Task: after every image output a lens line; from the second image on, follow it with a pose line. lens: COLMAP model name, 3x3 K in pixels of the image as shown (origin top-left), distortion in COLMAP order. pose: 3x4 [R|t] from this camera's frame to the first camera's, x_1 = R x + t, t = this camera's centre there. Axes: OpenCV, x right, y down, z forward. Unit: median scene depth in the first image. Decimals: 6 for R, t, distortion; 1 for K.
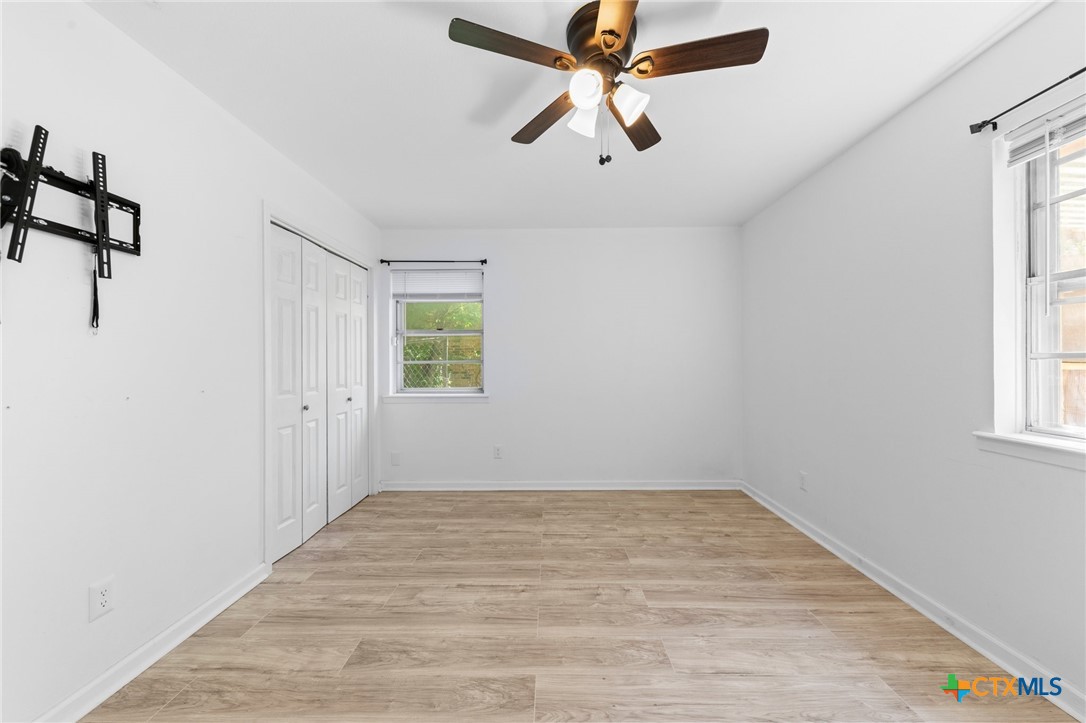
lens RADIAL K [[375.3, 0, 547.0], [0, 375.3, 360.4], [0, 0, 1]] dist [0.000540, -0.000115]
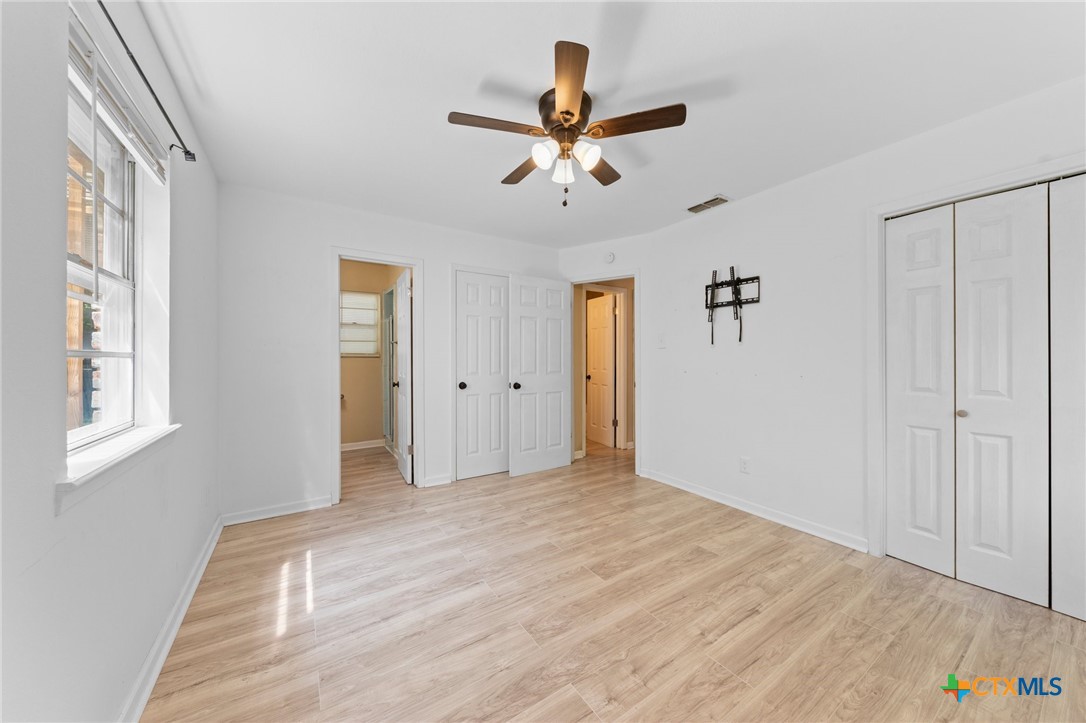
lens RADIAL K [[375.3, 0, 547.0], [0, 375.3, 360.4], [0, 0, 1]] dist [0.000540, -0.000115]
pose [[-0.828766, 0.008200, -0.559536, 0.789934], [0.007511, 0.999966, 0.003529, 0.007047], [0.559545, -0.001278, -0.828799, 1.741091]]
